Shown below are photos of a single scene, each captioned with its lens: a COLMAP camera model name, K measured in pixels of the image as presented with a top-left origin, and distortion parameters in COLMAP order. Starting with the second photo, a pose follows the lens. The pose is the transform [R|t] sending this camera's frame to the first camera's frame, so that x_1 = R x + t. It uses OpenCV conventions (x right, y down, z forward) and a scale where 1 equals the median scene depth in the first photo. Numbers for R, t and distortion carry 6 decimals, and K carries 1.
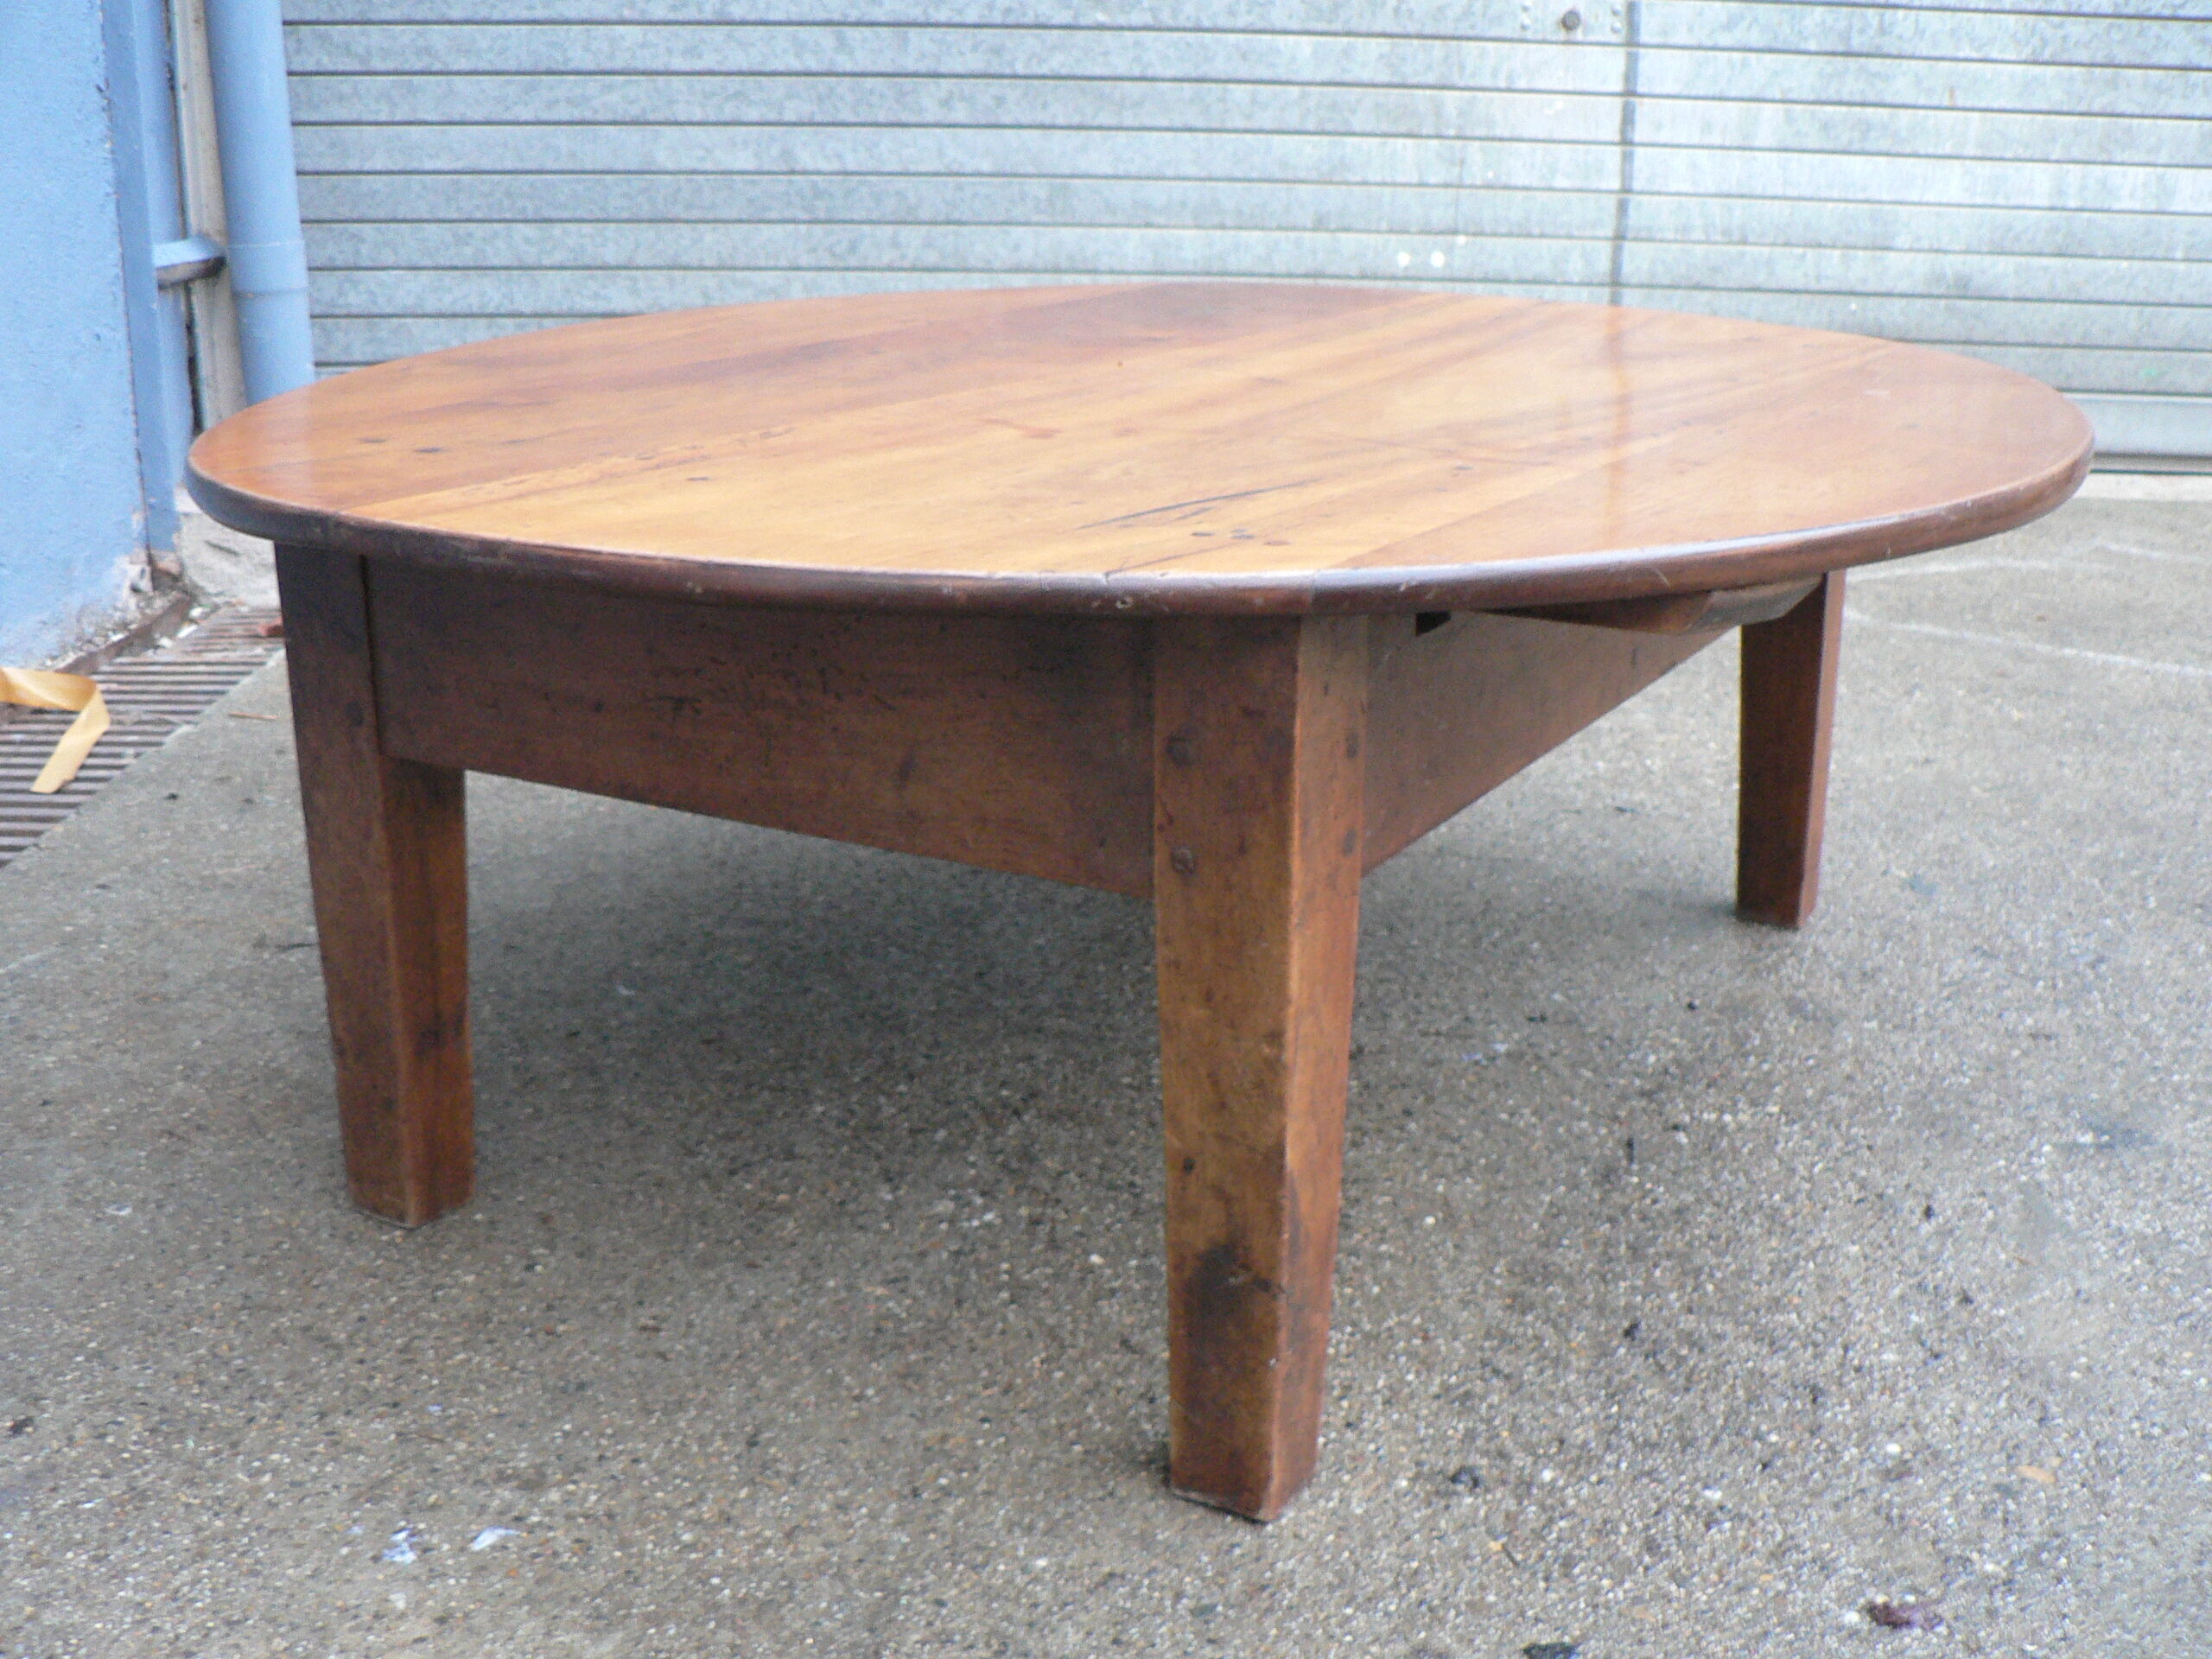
lens RADIAL K [[2410.1, 0, 1087.4], [0, 2410.1, 823.0], [0, 0, 1]] dist [-0.196316, 0.216161]
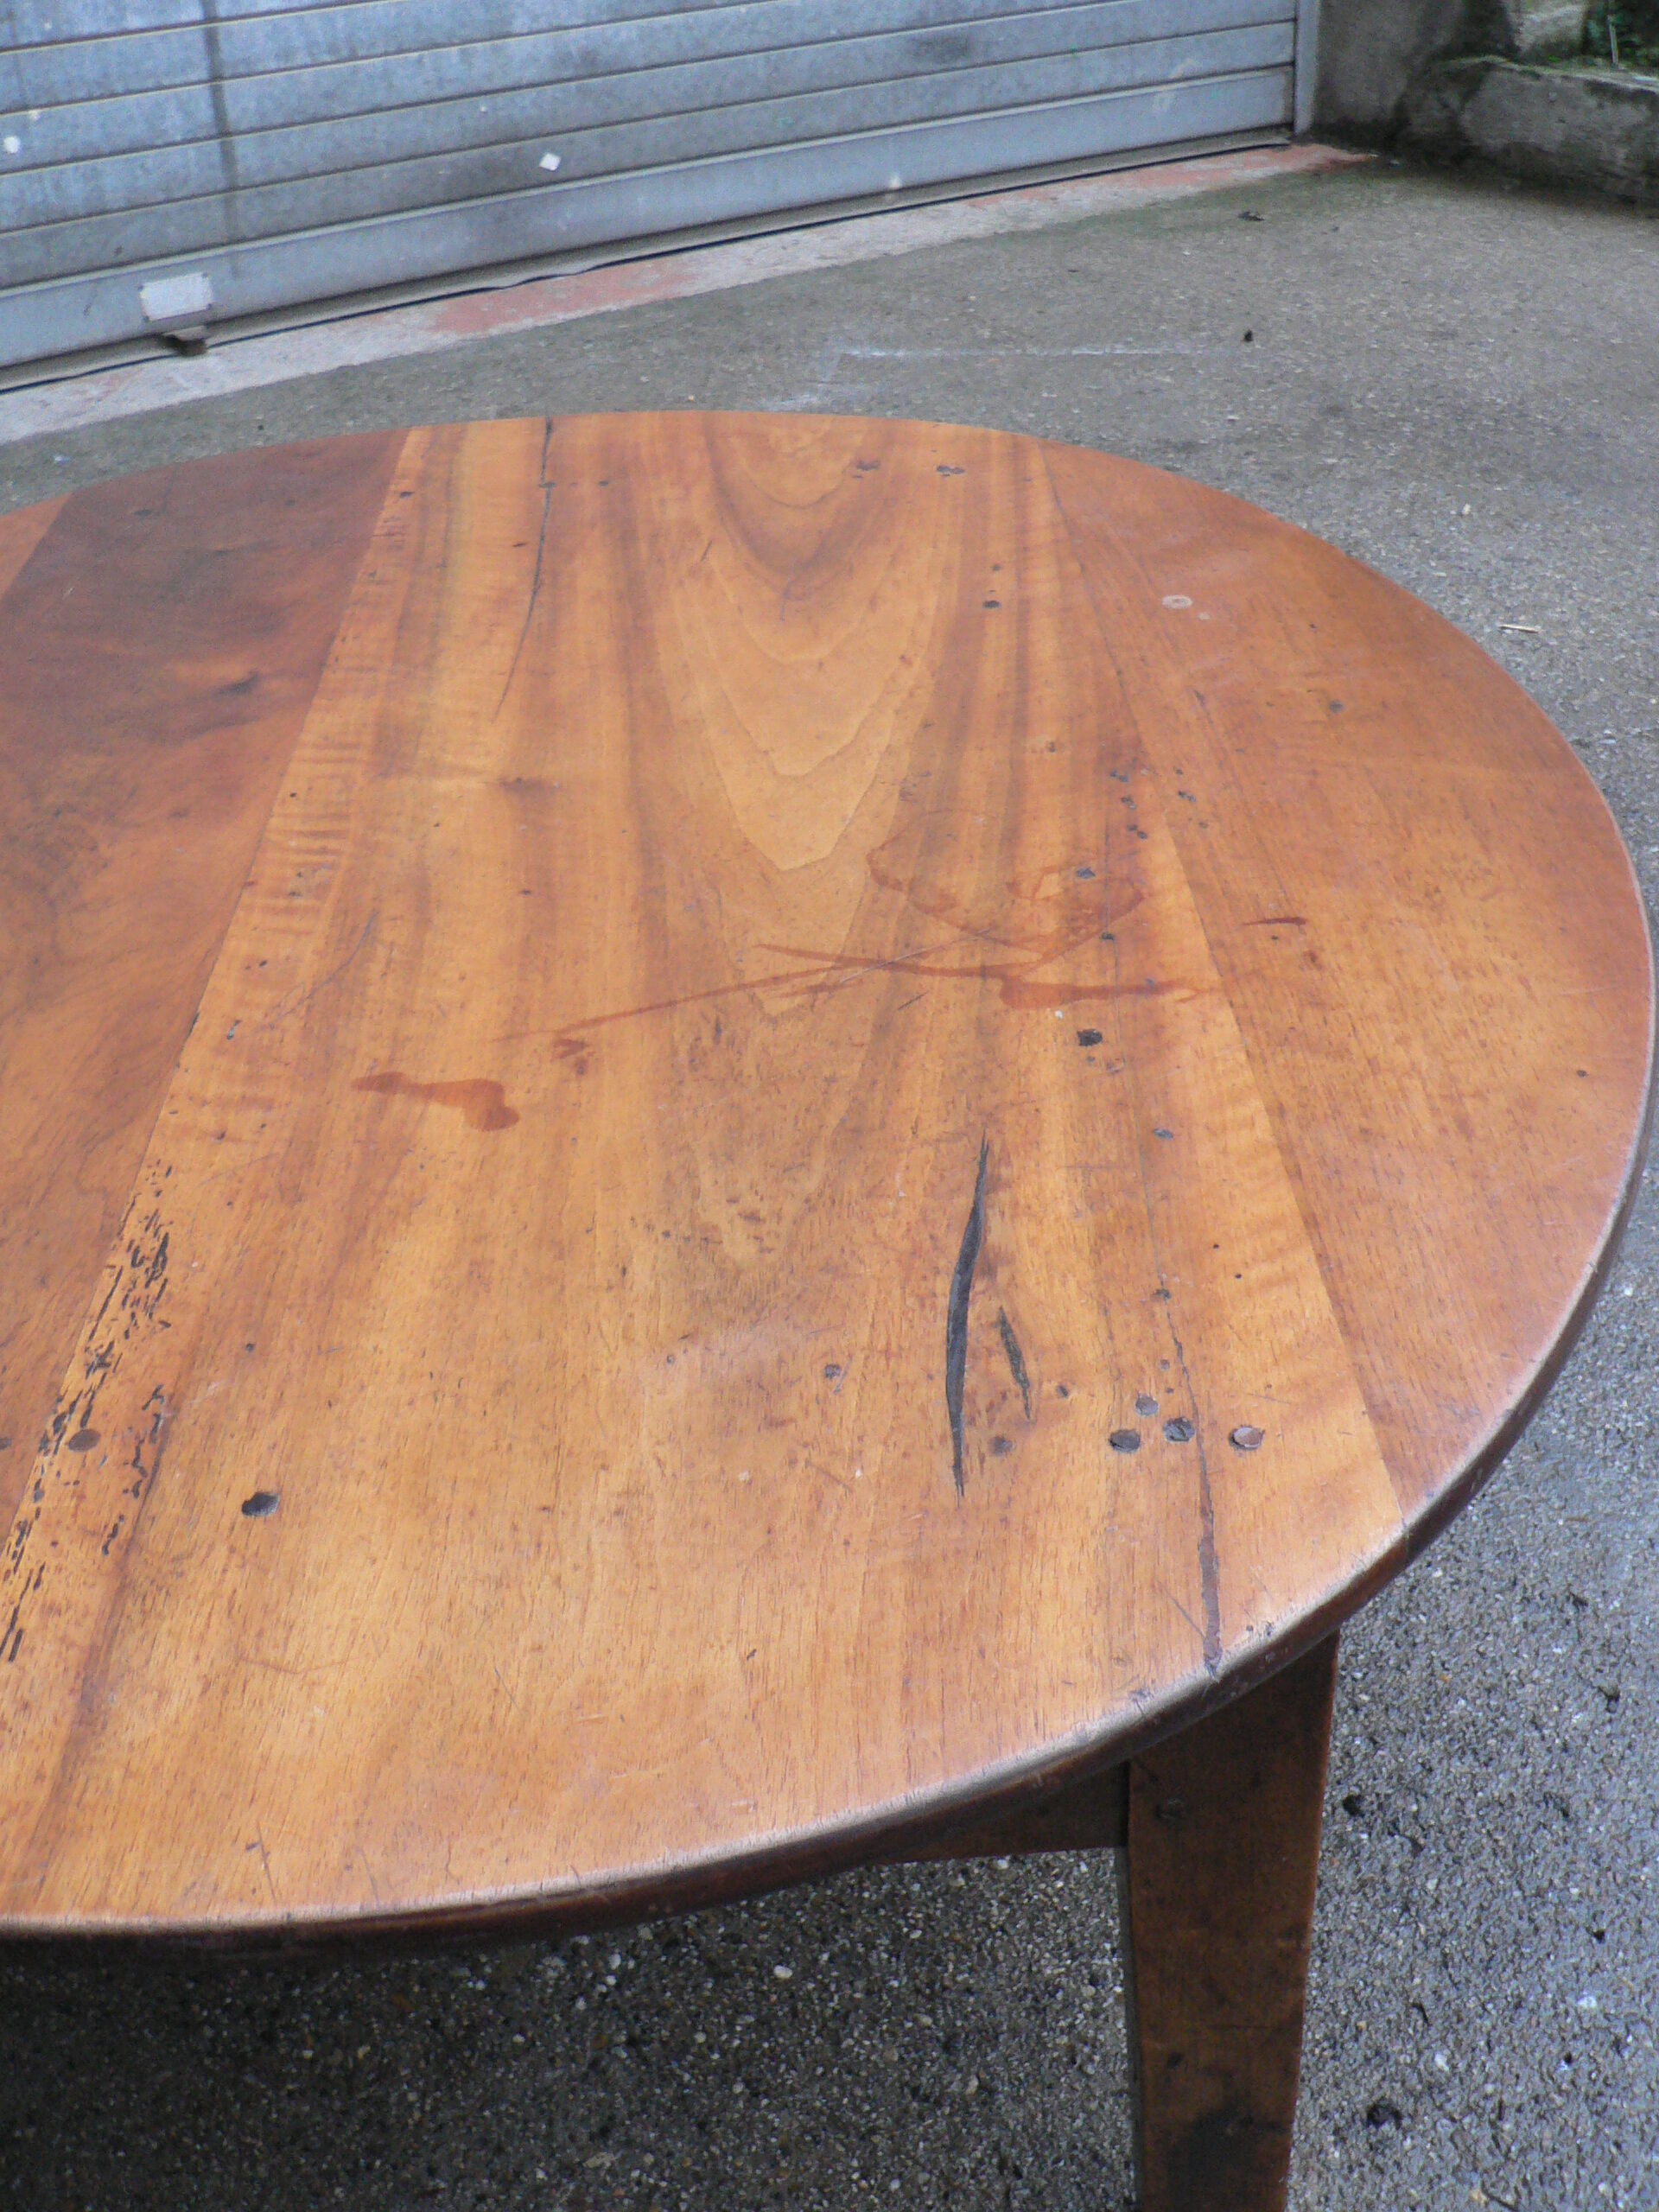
lens RADIAL K [[2426.8, 0, 857.7], [0, 2426.8, 1145.0], [0, 0, 1]] dist [-0.190522, 0.223550]
pose [[0.835922, -0.343971, 0.427690, -0.220339], [0.217302, 0.922990, 0.317599, -0.328142], [-0.503999, -0.172550, 0.846293, 0.311778]]
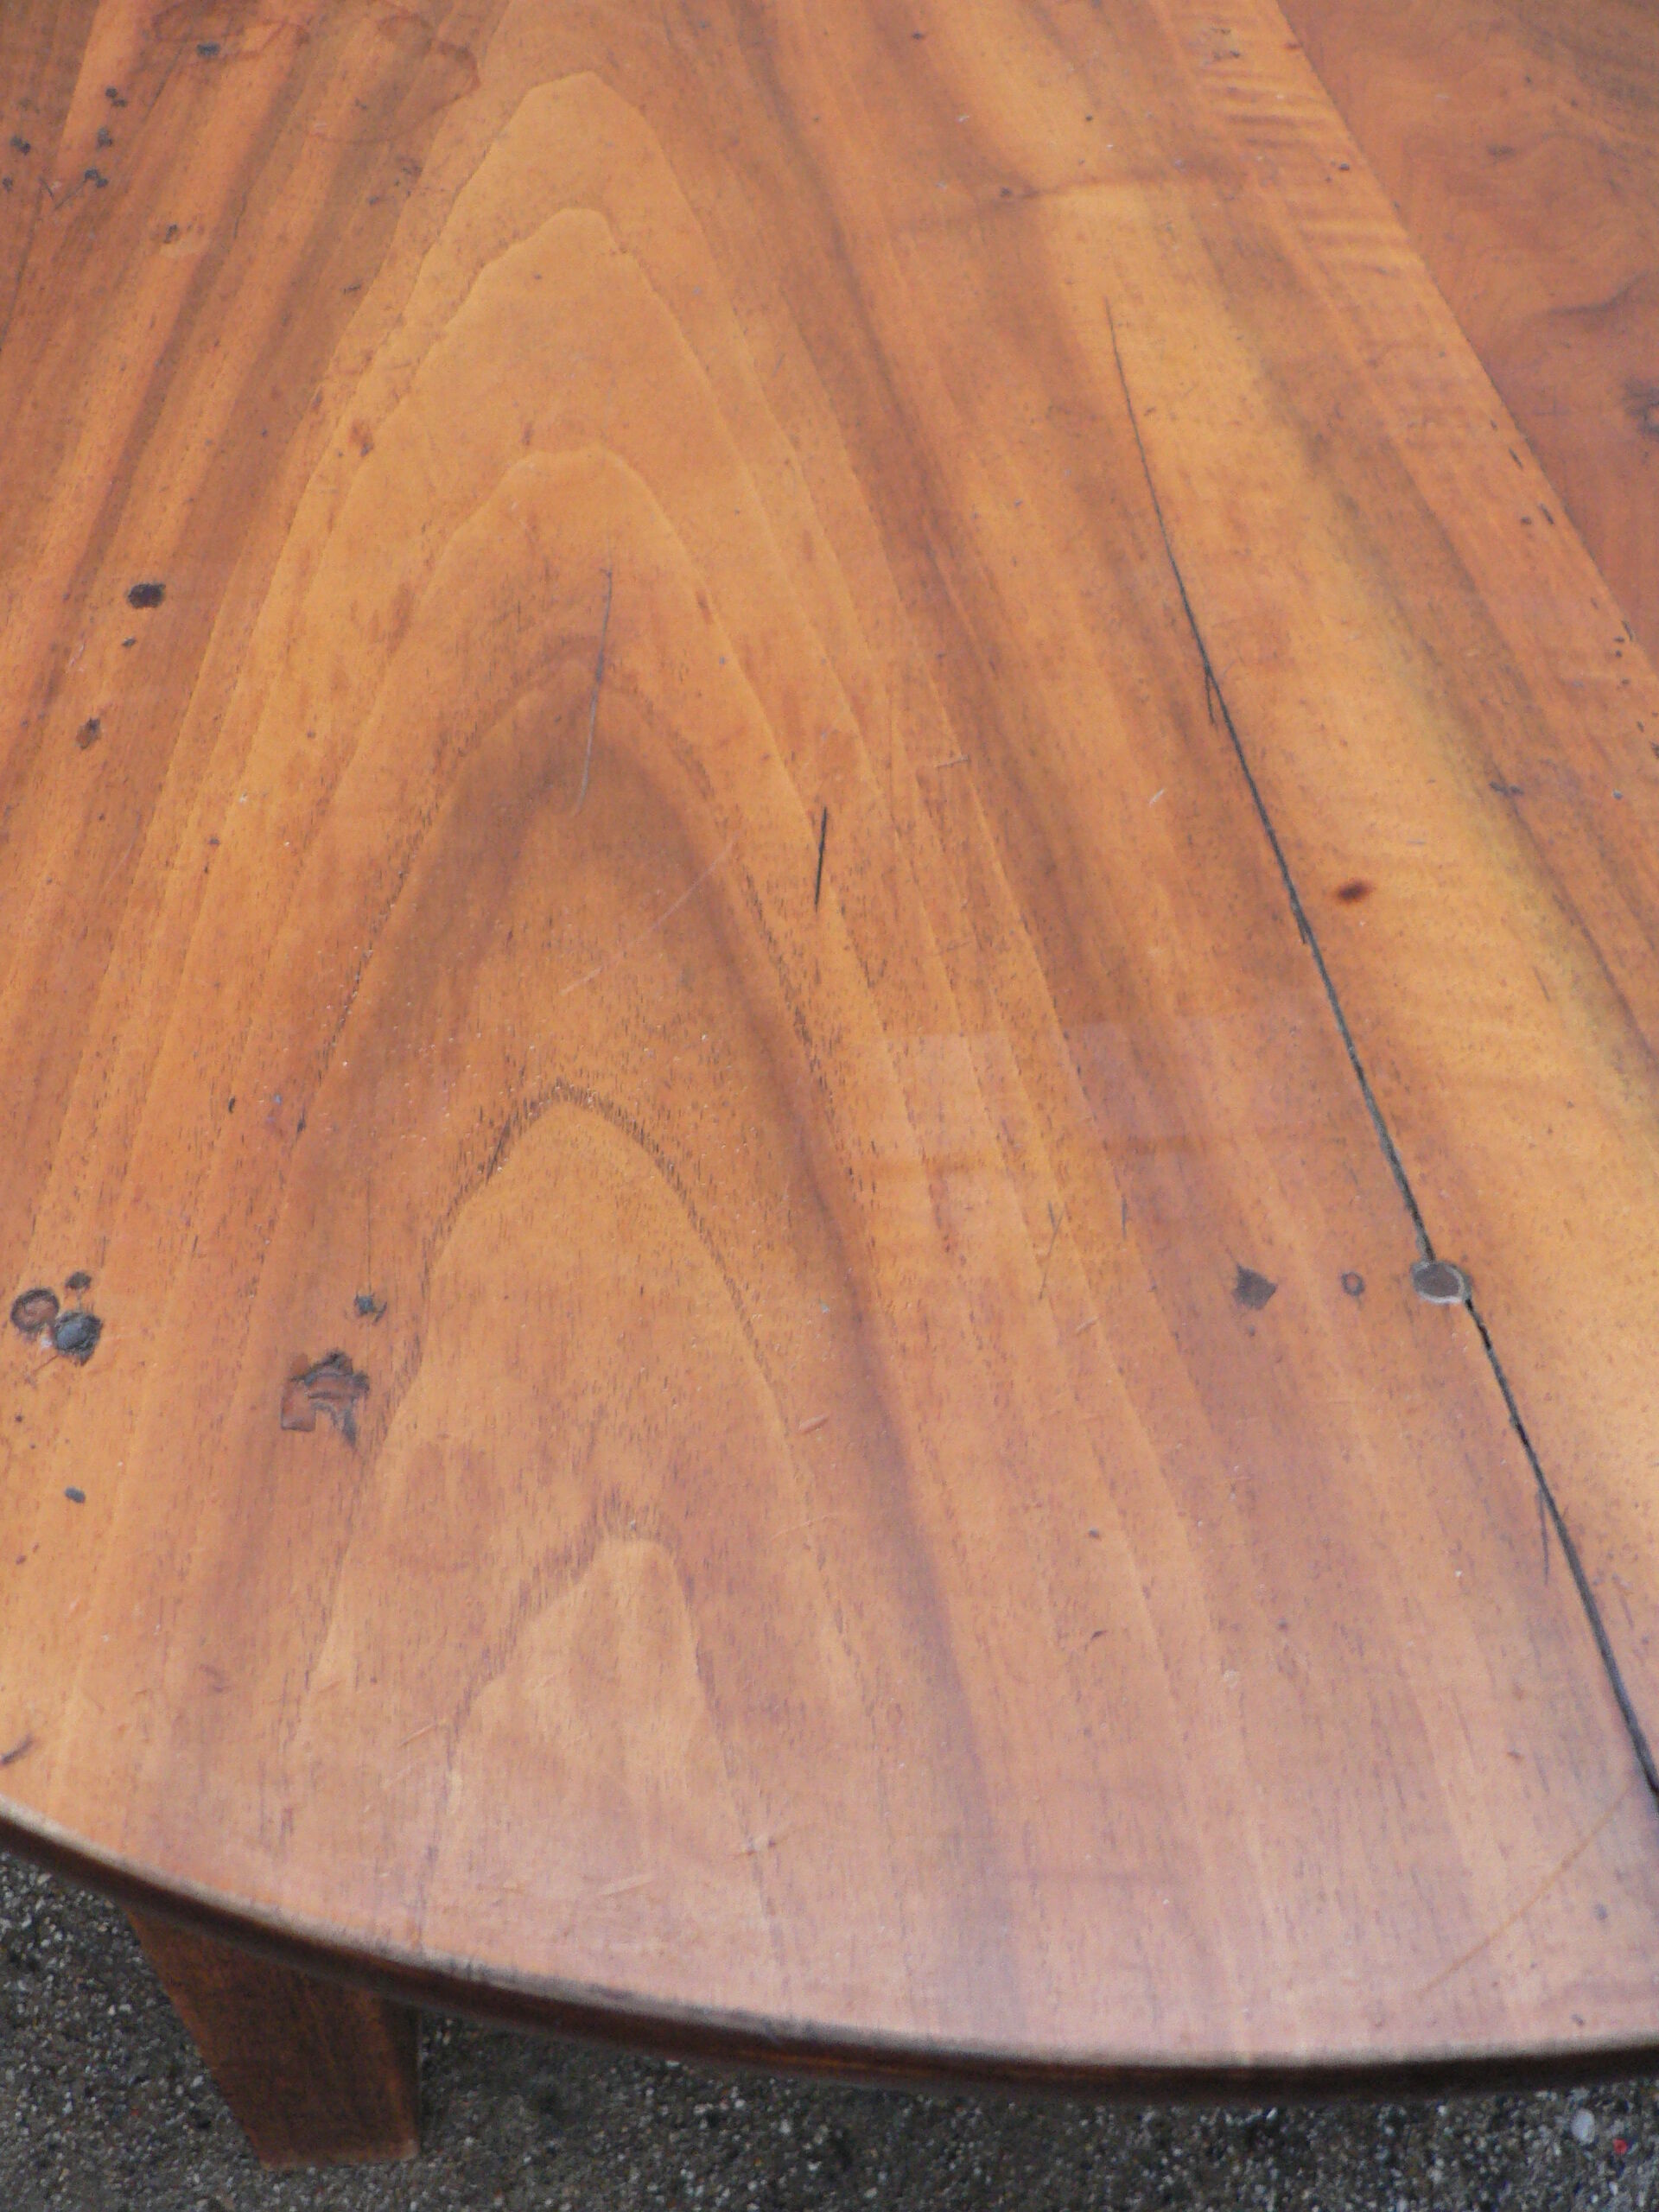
lens RADIAL K [[2426.8, 0, 857.7], [0, 2426.8, 1145.0], [0, 0, 1]] dist [-0.190522, 0.223550]
pose [[-0.799468, 0.440723, -0.408183, 0.422340], [-0.191441, 0.457145, 0.868544, -0.562738], [0.569386, 0.772517, -0.281100, 1.400671]]
